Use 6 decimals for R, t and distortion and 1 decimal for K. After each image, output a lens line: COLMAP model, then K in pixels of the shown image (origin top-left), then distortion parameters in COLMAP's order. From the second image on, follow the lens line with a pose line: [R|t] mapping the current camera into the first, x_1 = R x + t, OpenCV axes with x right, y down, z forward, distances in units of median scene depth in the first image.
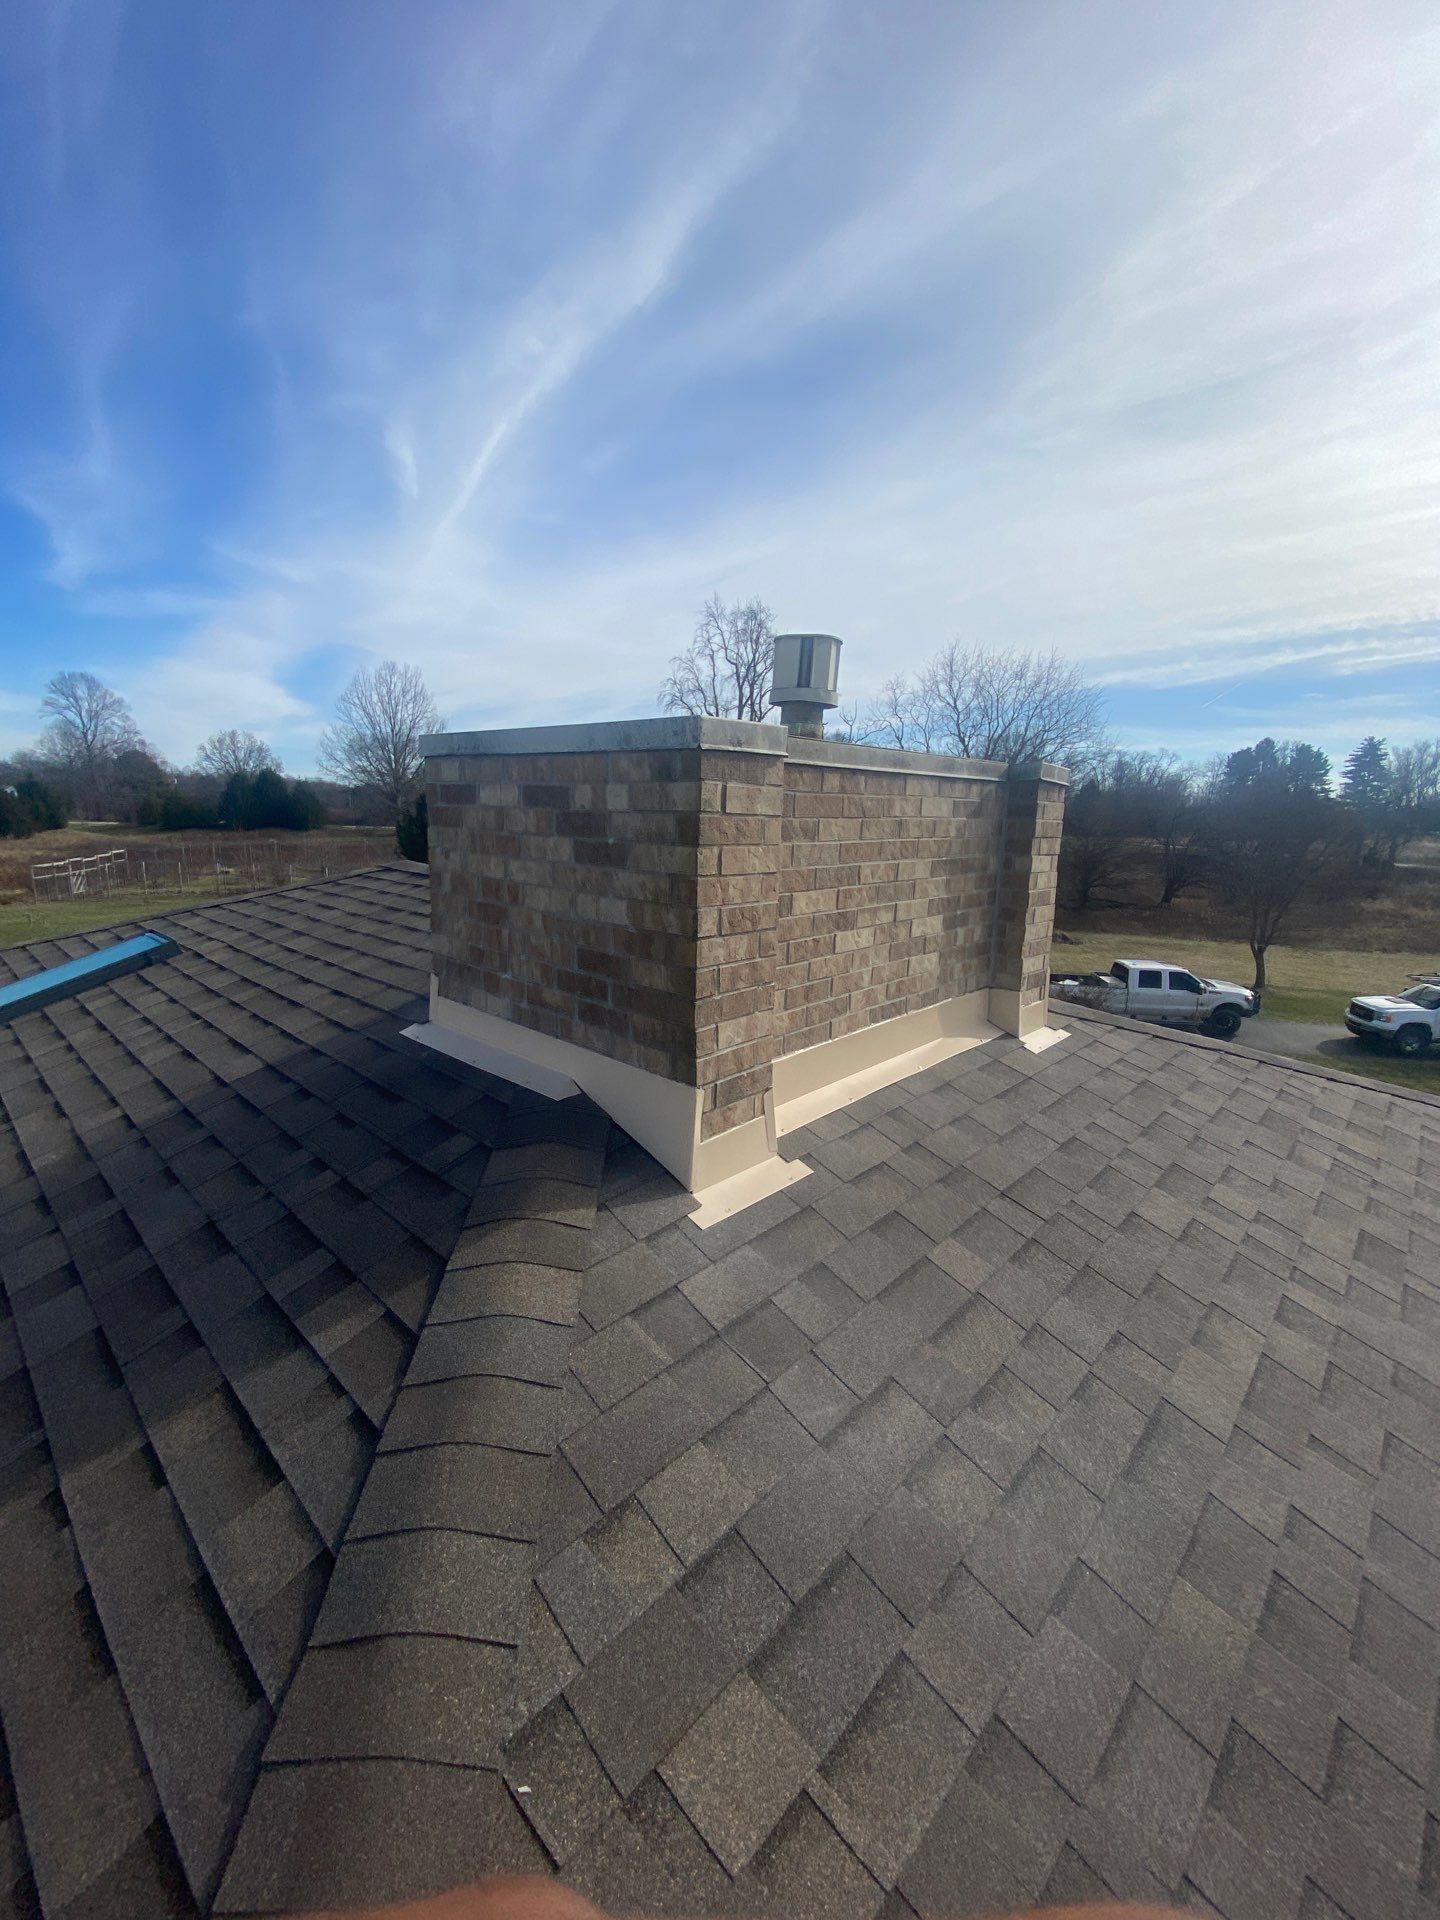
lens RADIAL K [[778.6, 0, 724.0], [0, 778.6, 953.8], [0, 0, 1]] dist [0.009059, -0.015057]
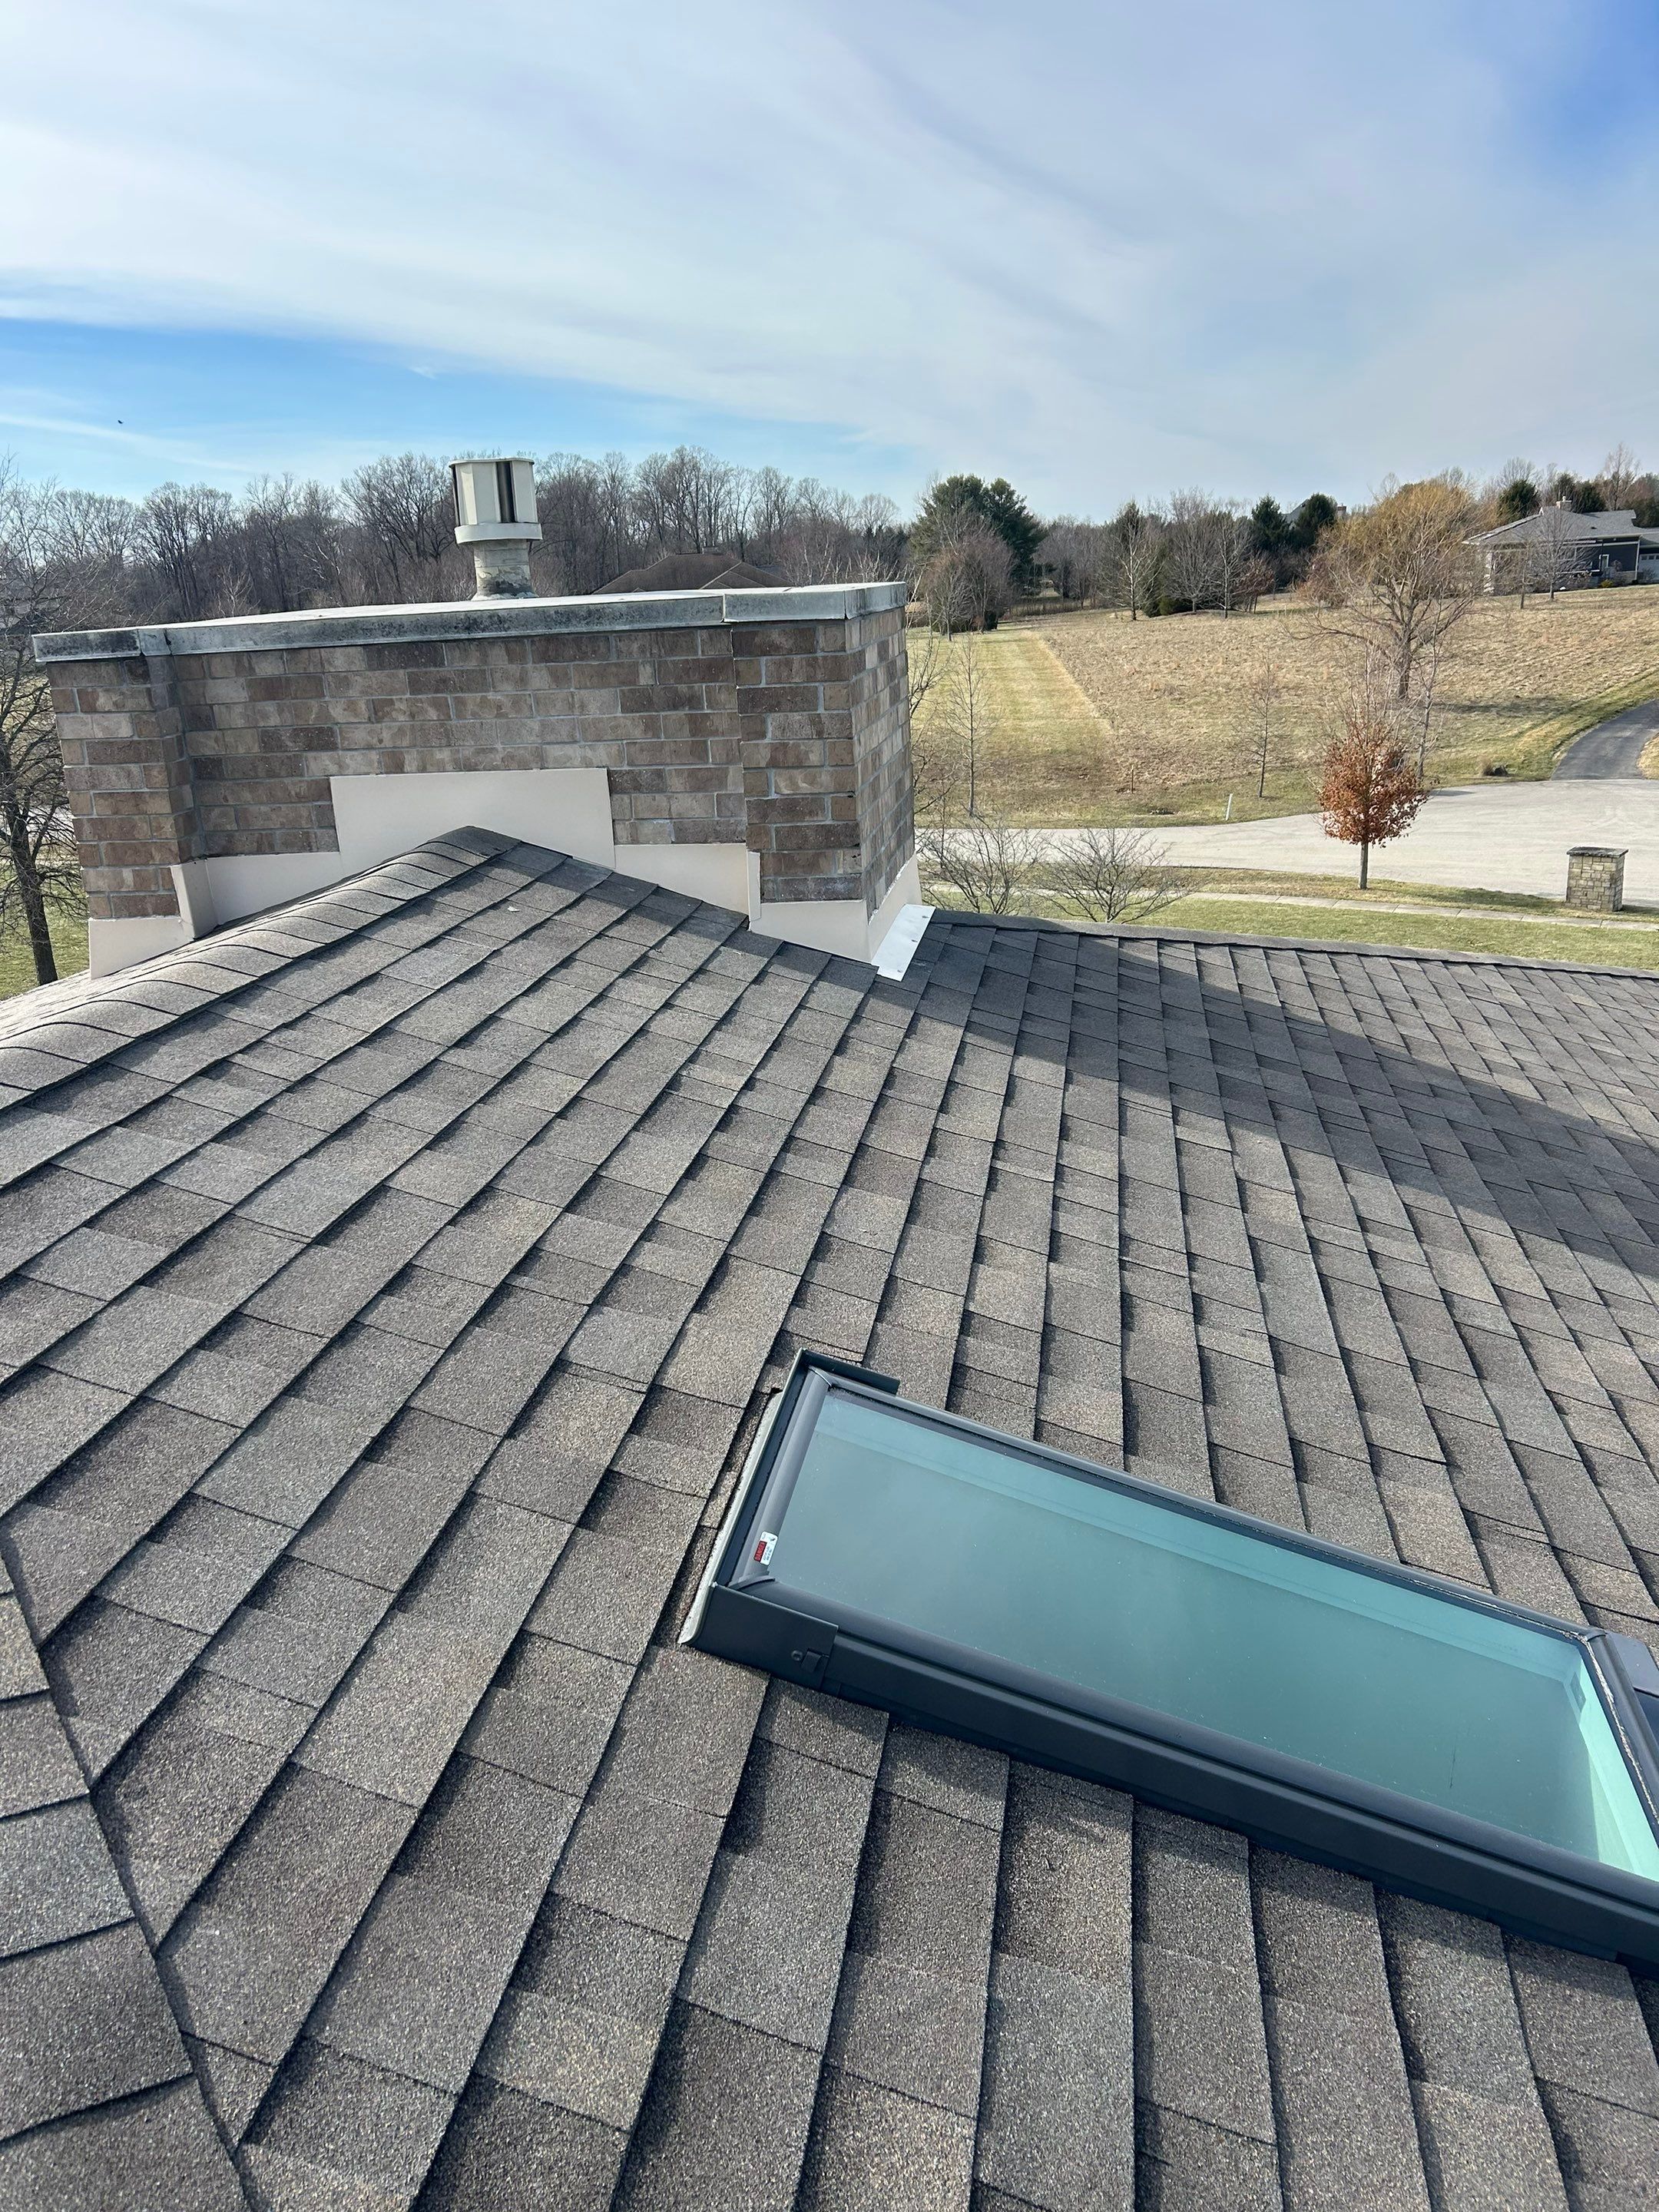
lens RADIAL K [[877.3, 0, 825.8], [0, 877.3, 1102.6], [0, 0, 1]] dist [-0.000597, -0.001613]
pose [[-0.396926, -0.435146, 0.808145, -1.150016], [0.257822, 0.792166, 0.553173, -0.311995], [-0.880896, 0.427926, -0.202241, 1.283047]]
